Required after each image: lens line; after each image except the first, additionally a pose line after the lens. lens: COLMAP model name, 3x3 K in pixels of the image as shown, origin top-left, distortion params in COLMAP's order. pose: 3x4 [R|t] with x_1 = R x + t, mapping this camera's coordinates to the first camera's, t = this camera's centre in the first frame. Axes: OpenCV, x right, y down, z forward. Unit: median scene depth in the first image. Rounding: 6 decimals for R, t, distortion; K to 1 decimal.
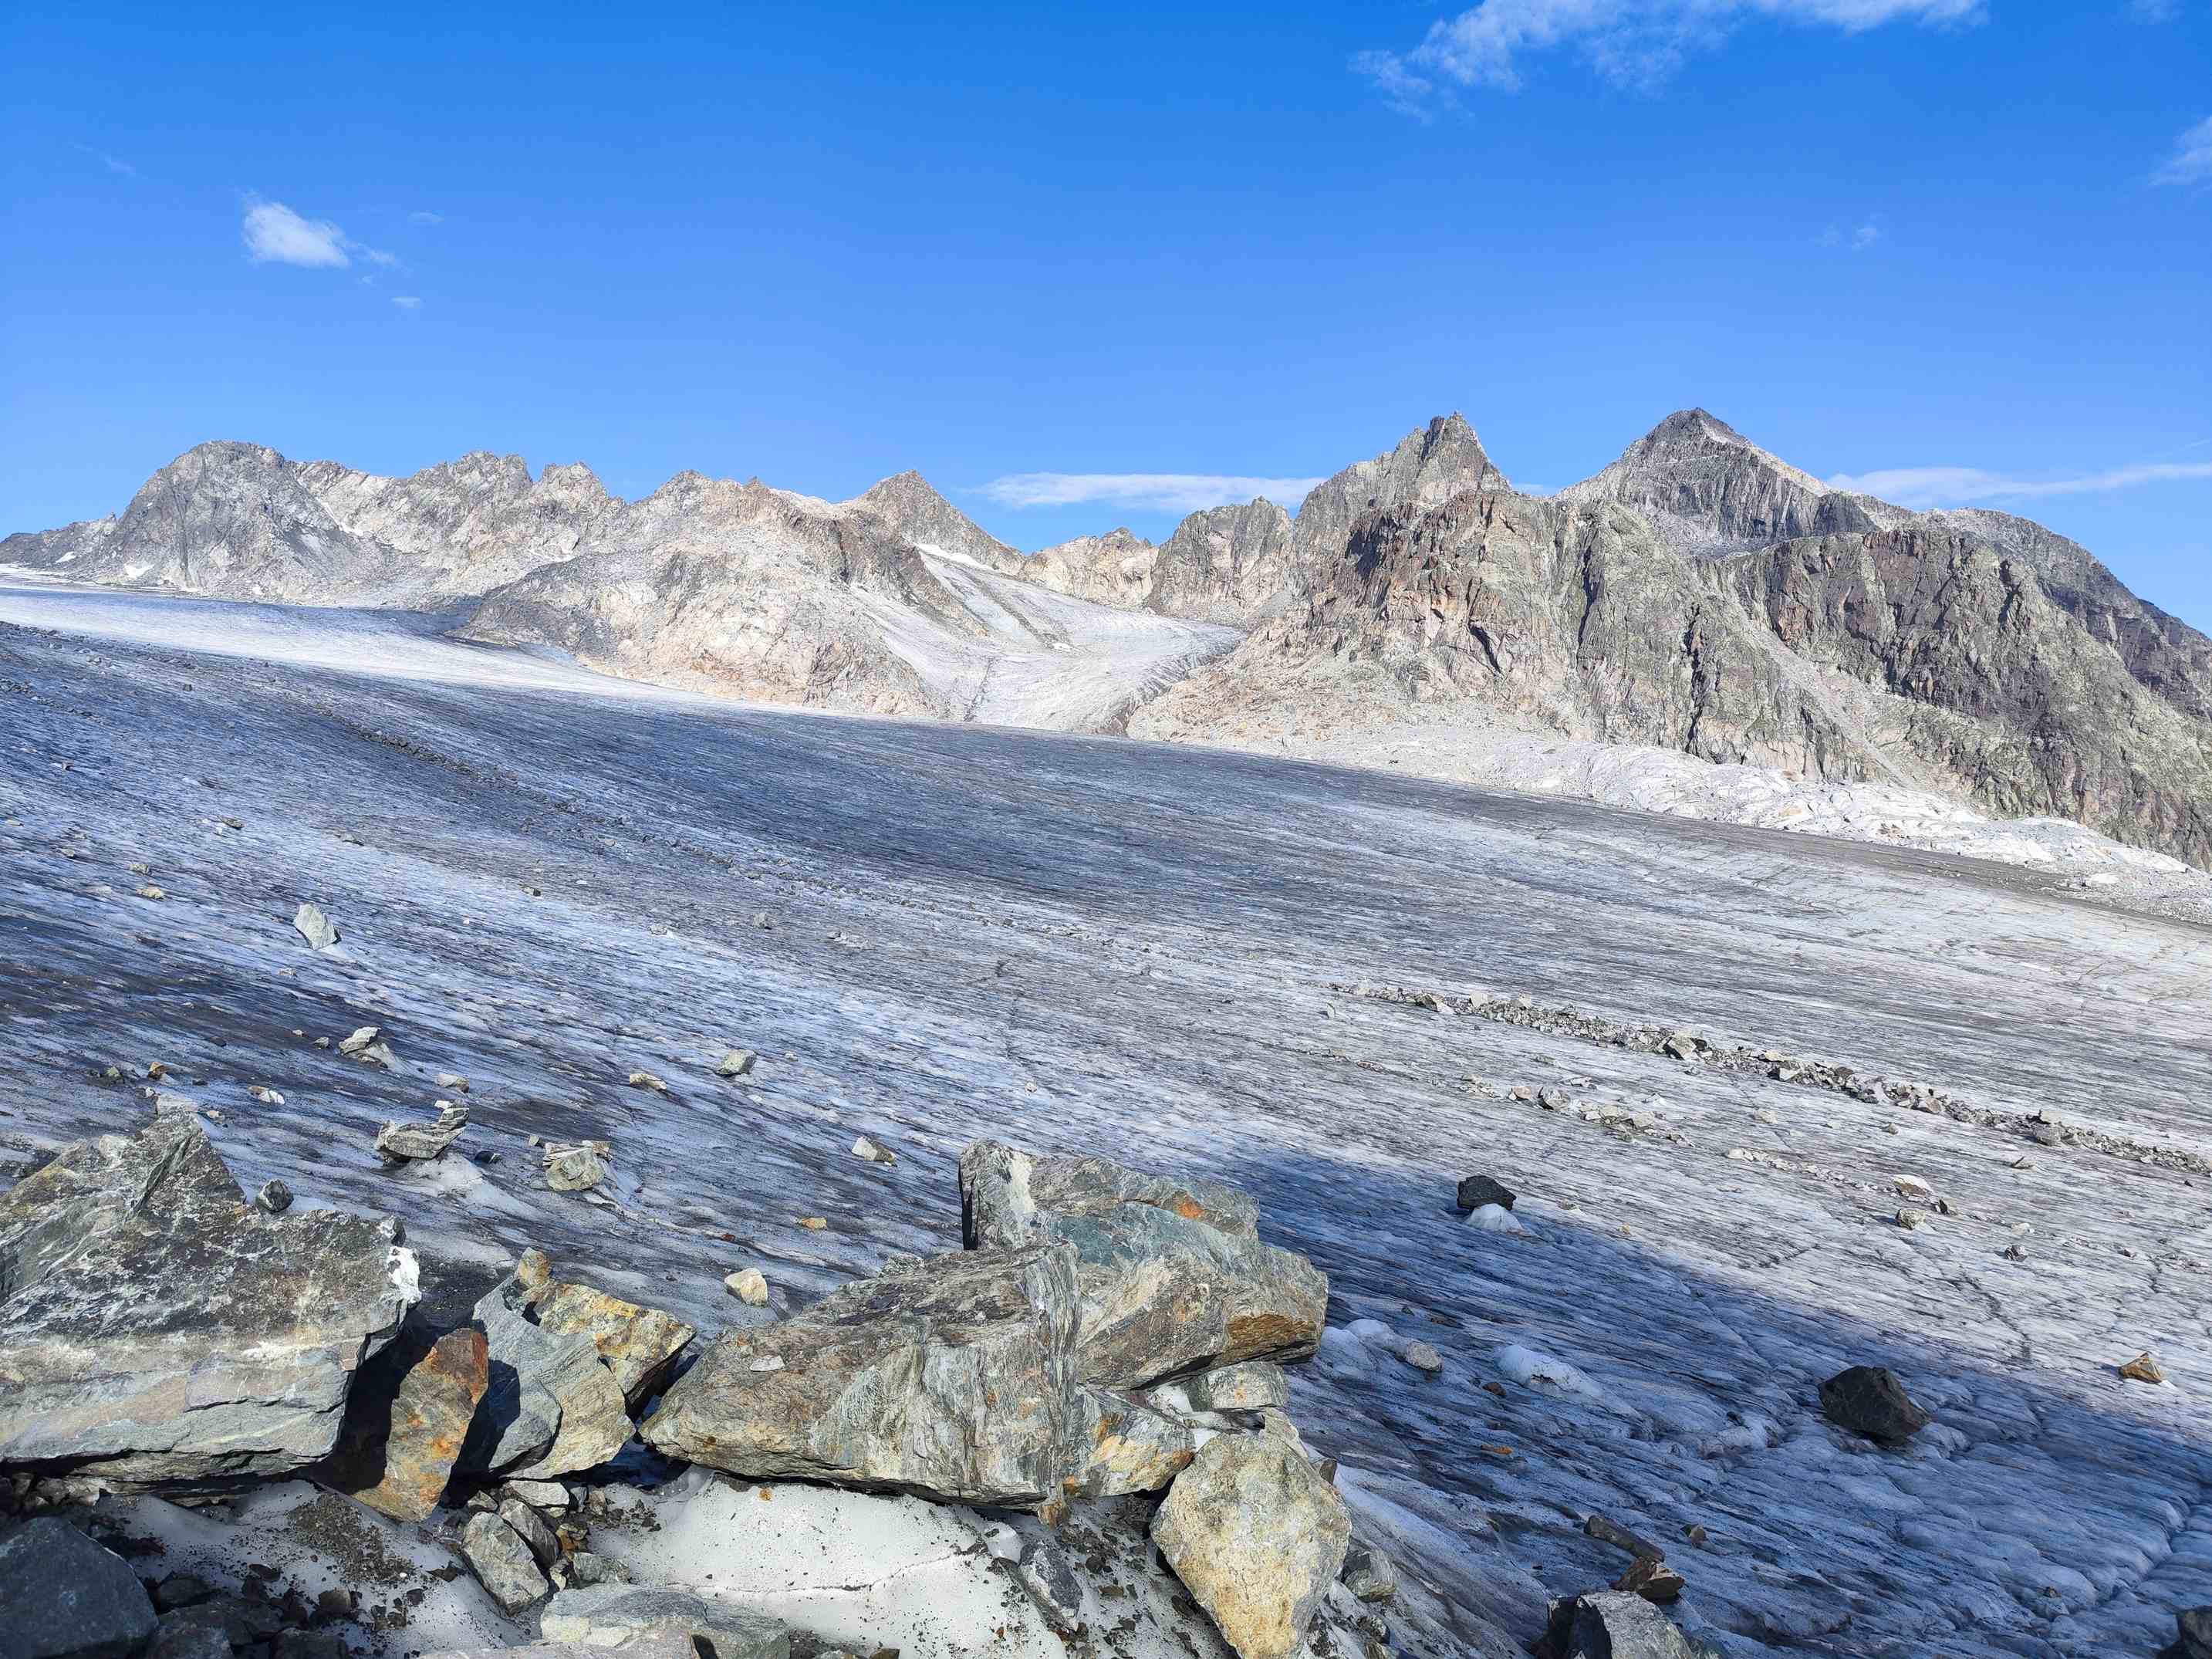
lens RADIAL K [[1499.9, 0, 1112.7], [0, 1499.9, 809.5], [0, 0, 1]] dist [0.047586, -0.075990]
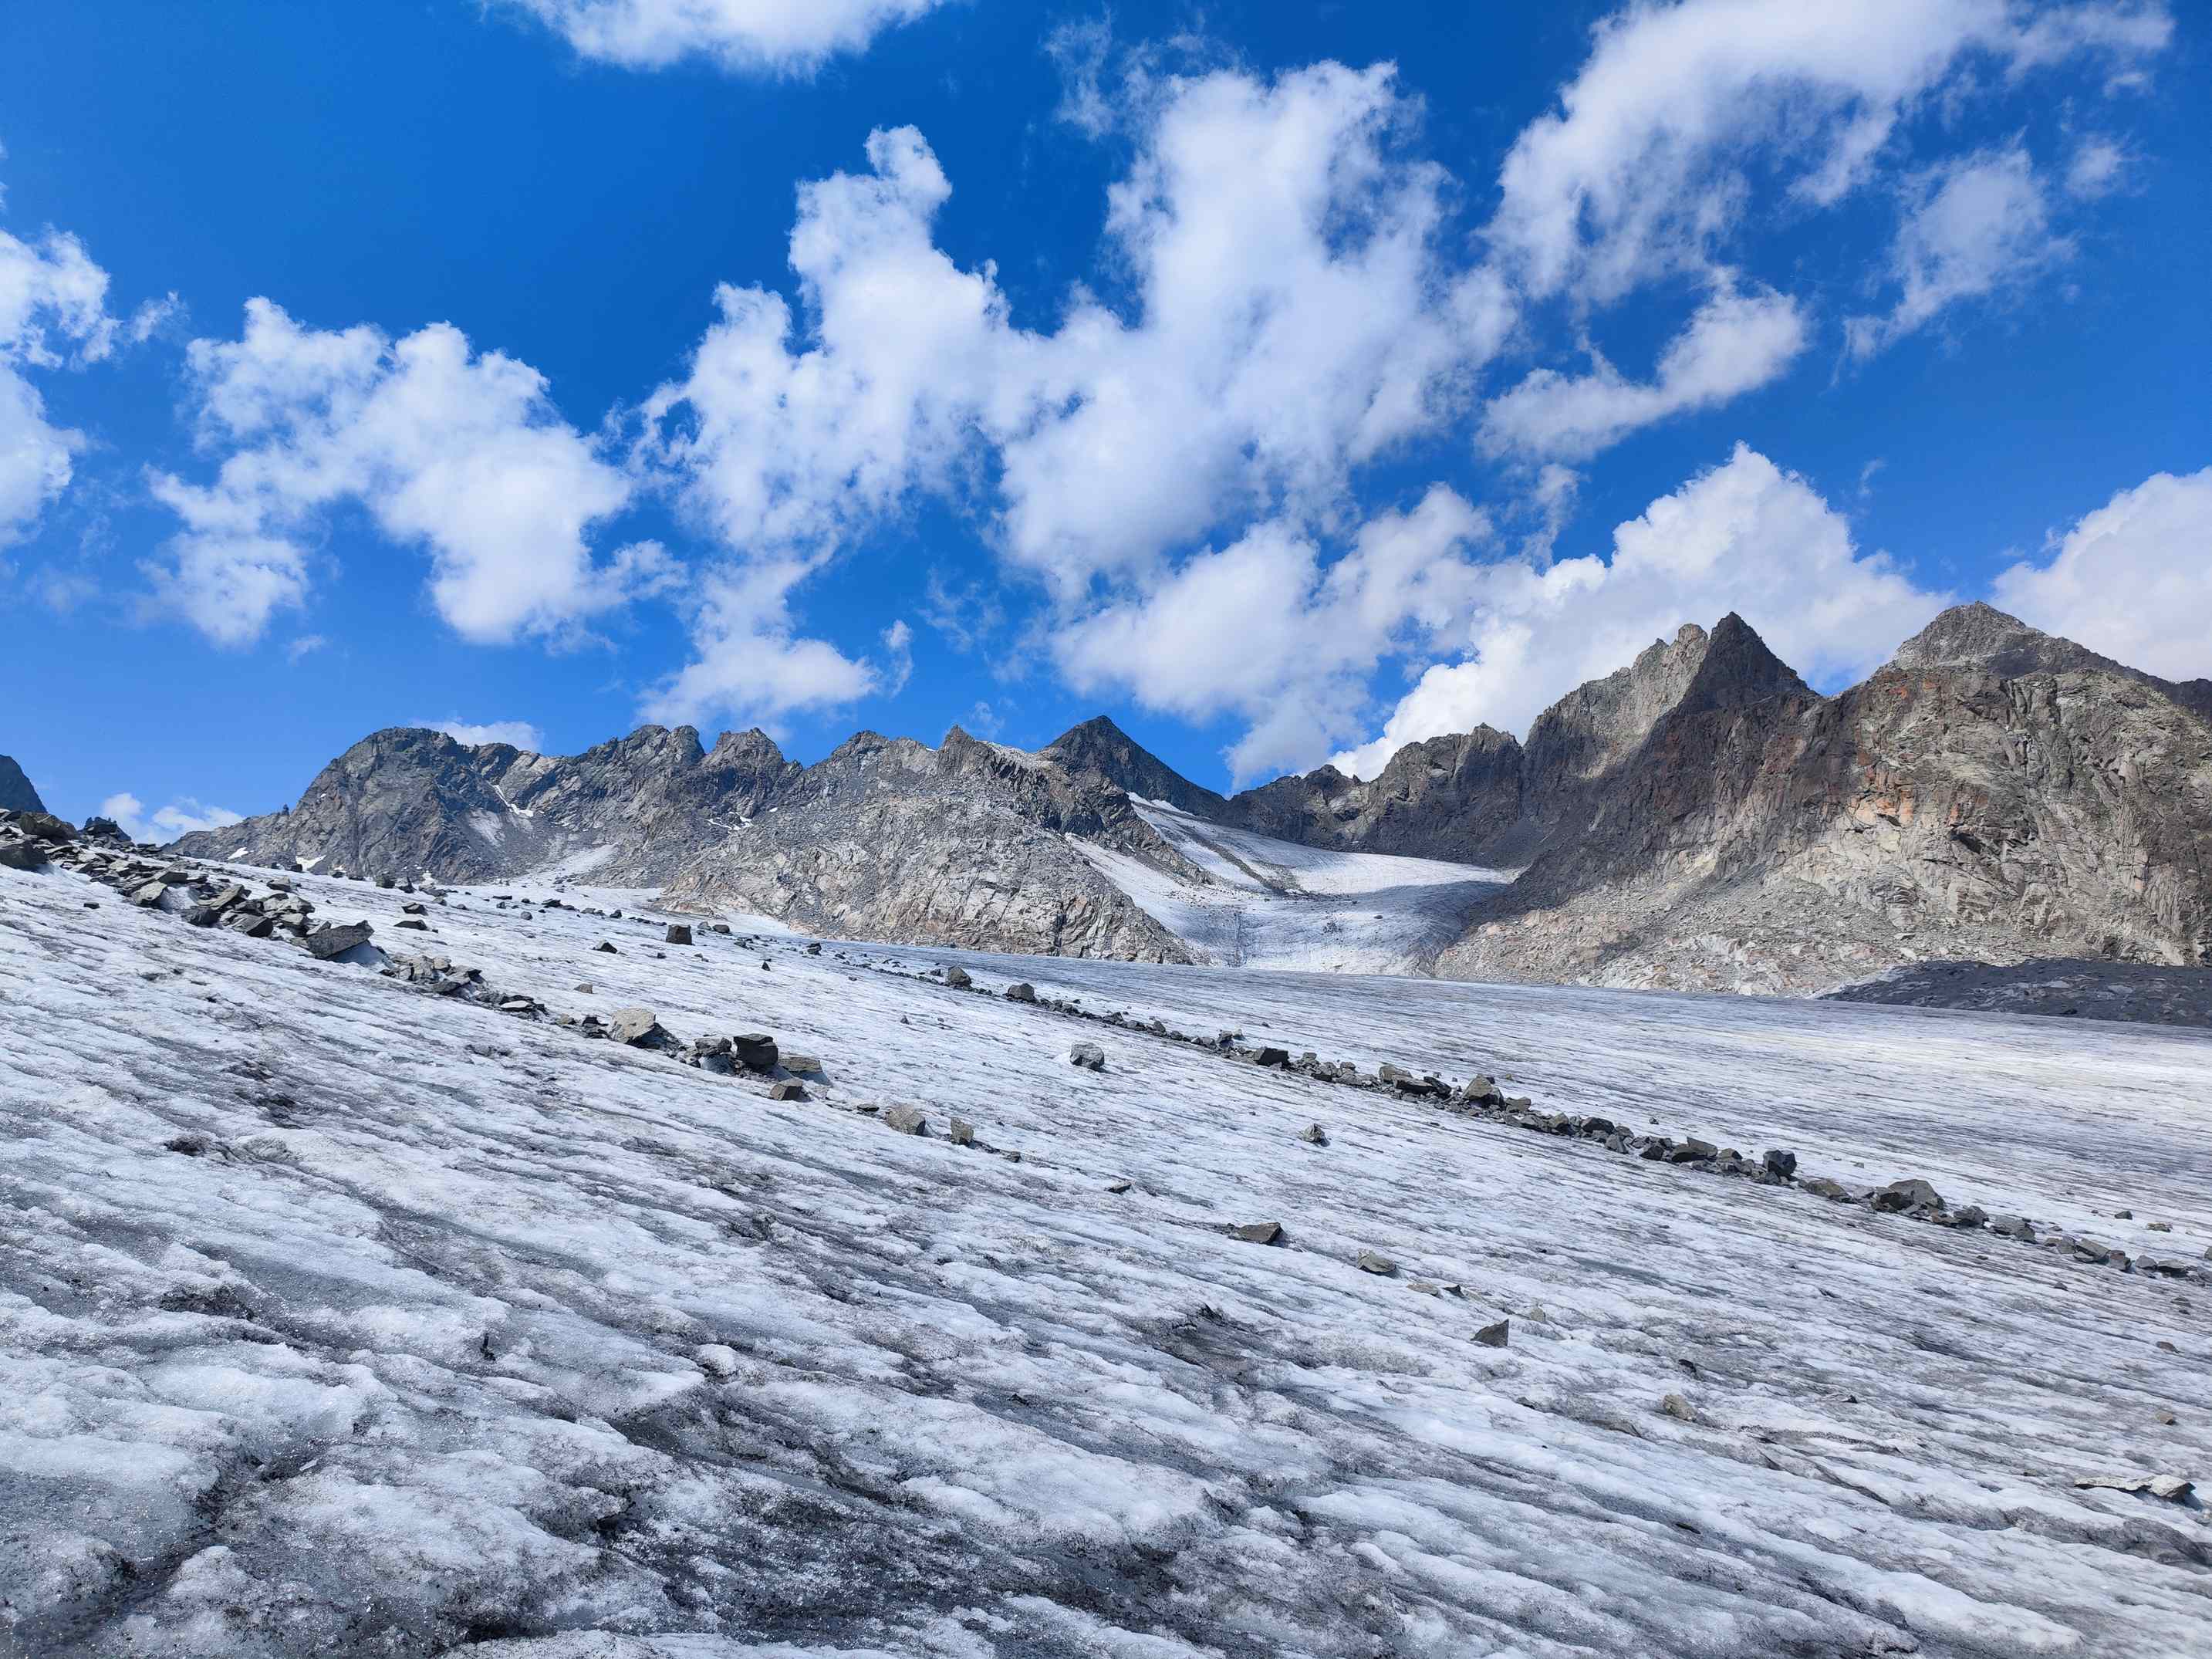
lens RADIAL K [[1499.9, 0, 1112.7], [0, 1499.9, 809.5], [0, 0, 1]] dist [0.047586, -0.075990]
pose [[0.996135, -0.048589, -0.073173, -0.093764], [0.035333, 0.984351, -0.172639, -0.009671], [0.080416, 0.169386, 0.982264, 0.136834]]
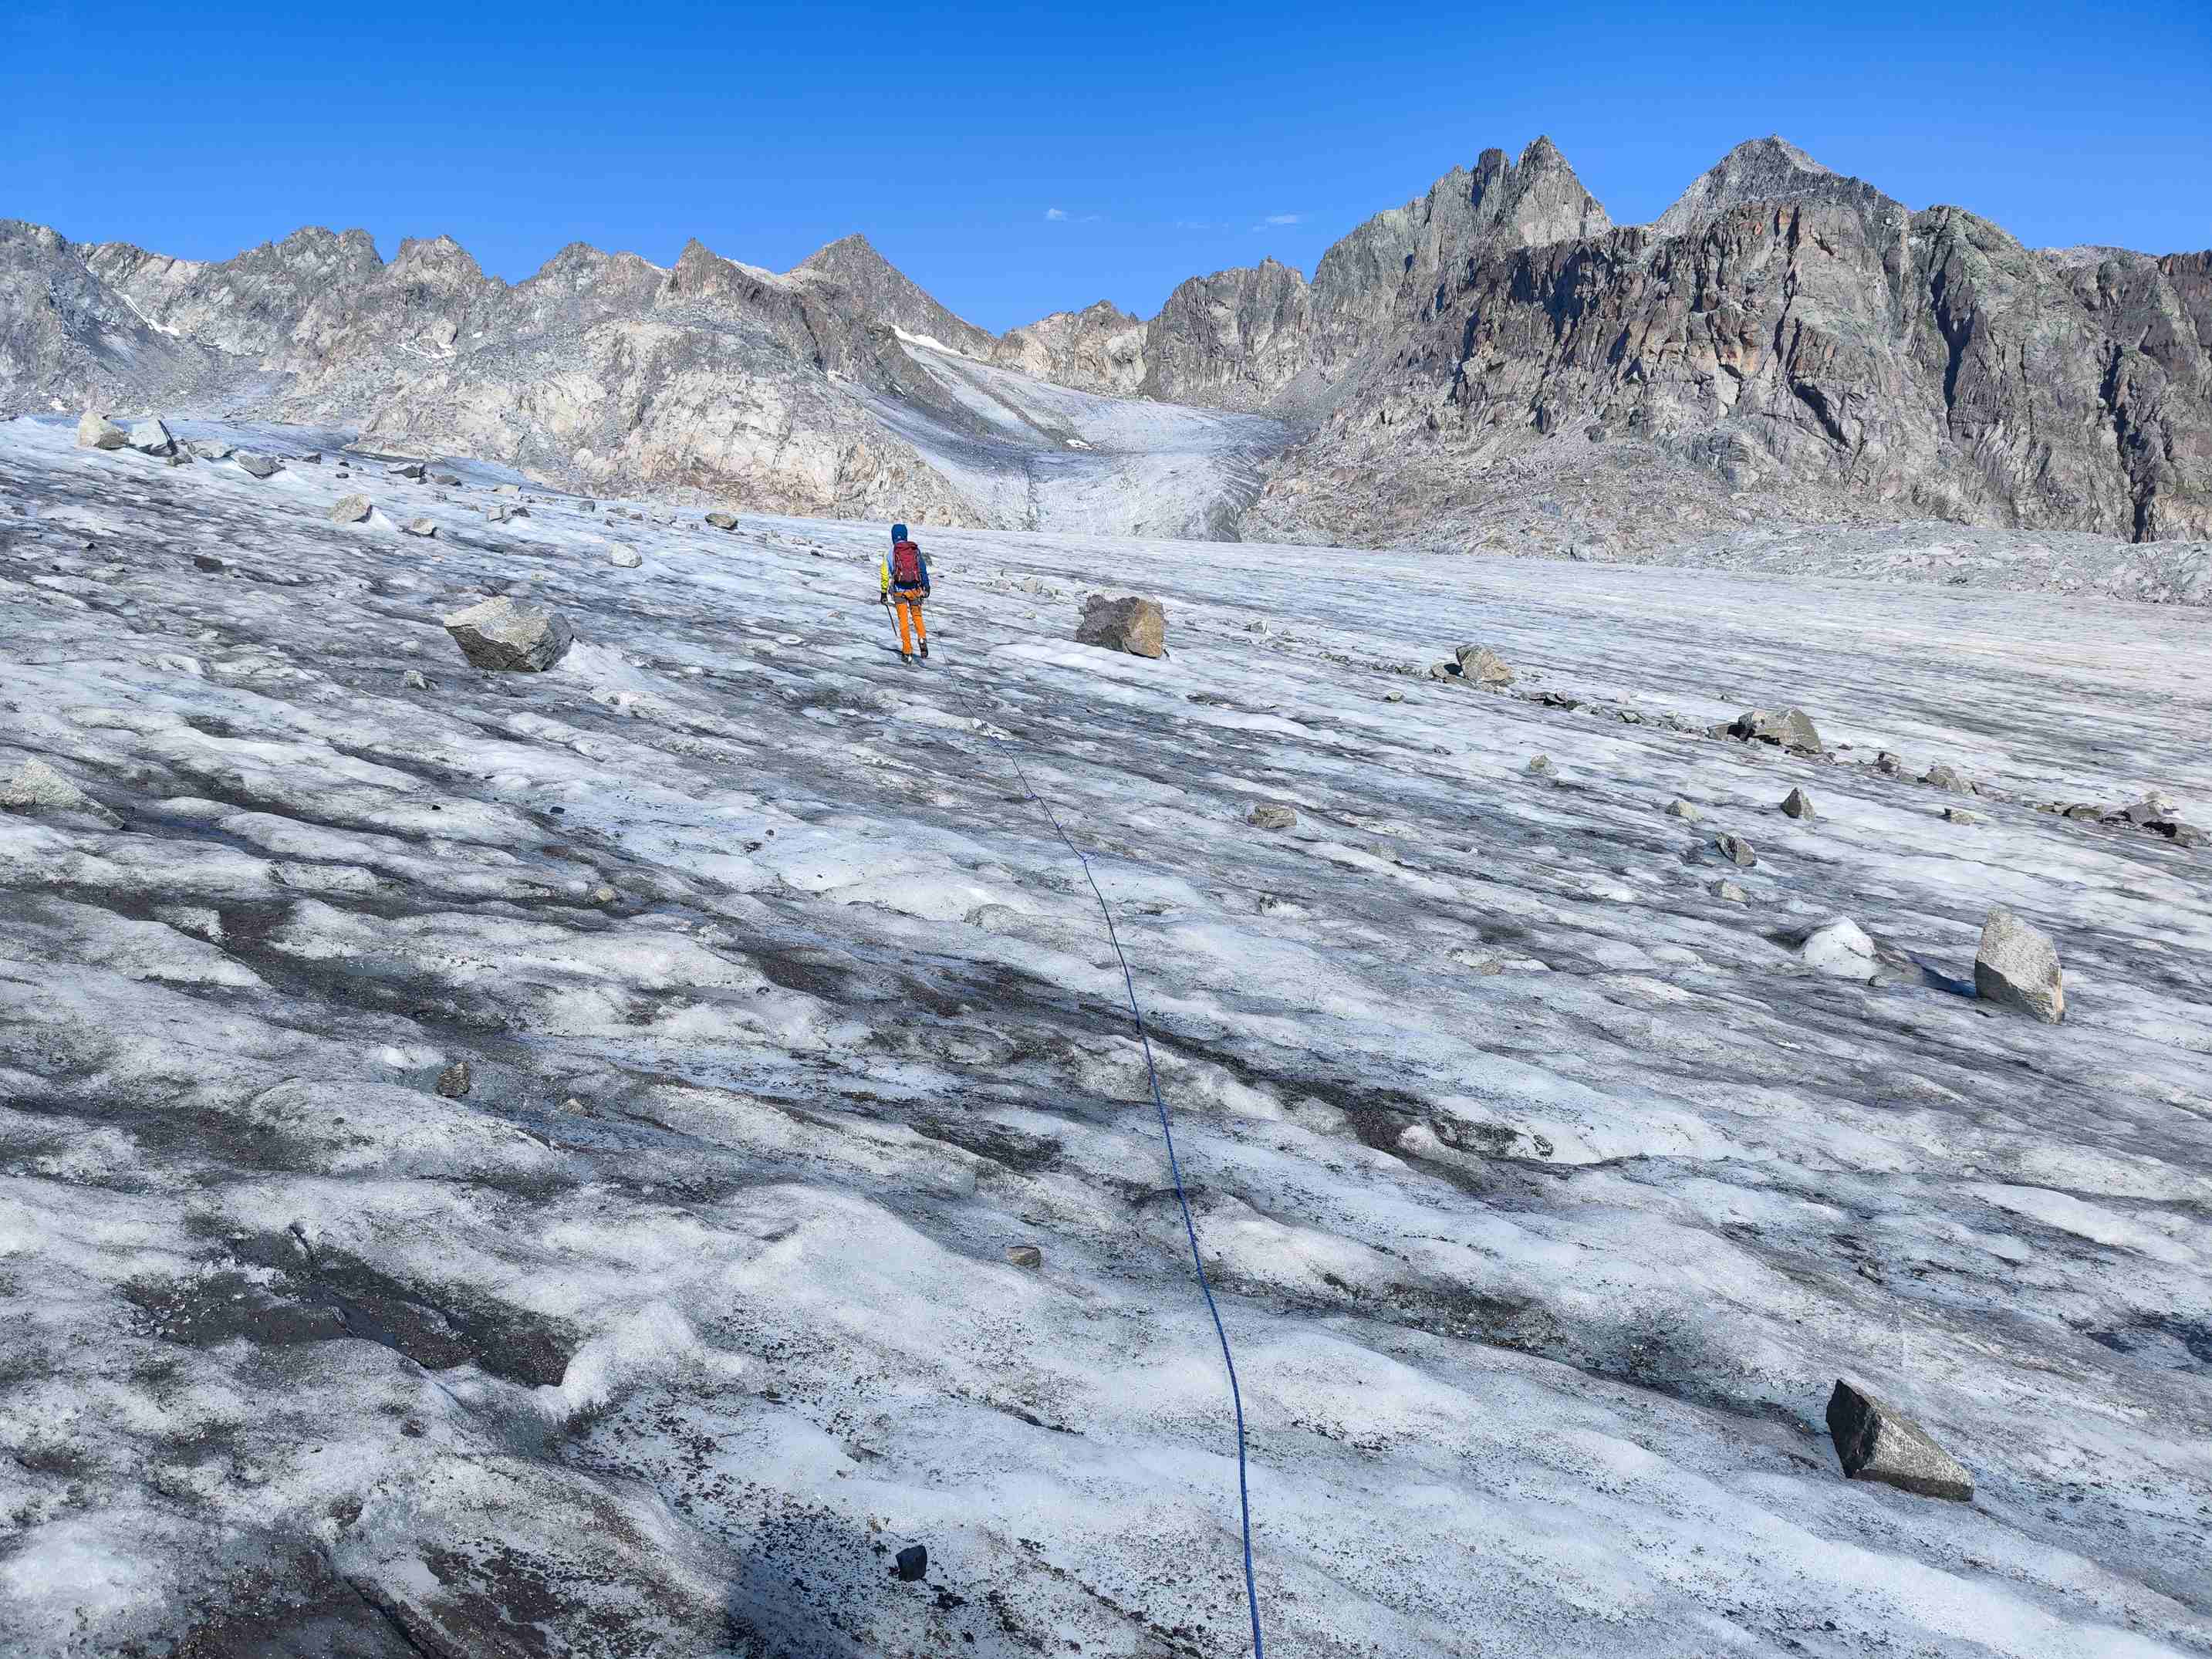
lens RADIAL K [[1498.0, 0, 1099.7], [0, 1498.0, 838.8], [0, 0, 1]] dist [0.032045, -0.023159]
pose [[0.995923, -0.053074, 0.072945, -0.119009], [0.041923, 0.988293, 0.146697, -0.016352], [-0.079877, -0.143041, 0.986488, 0.178035]]
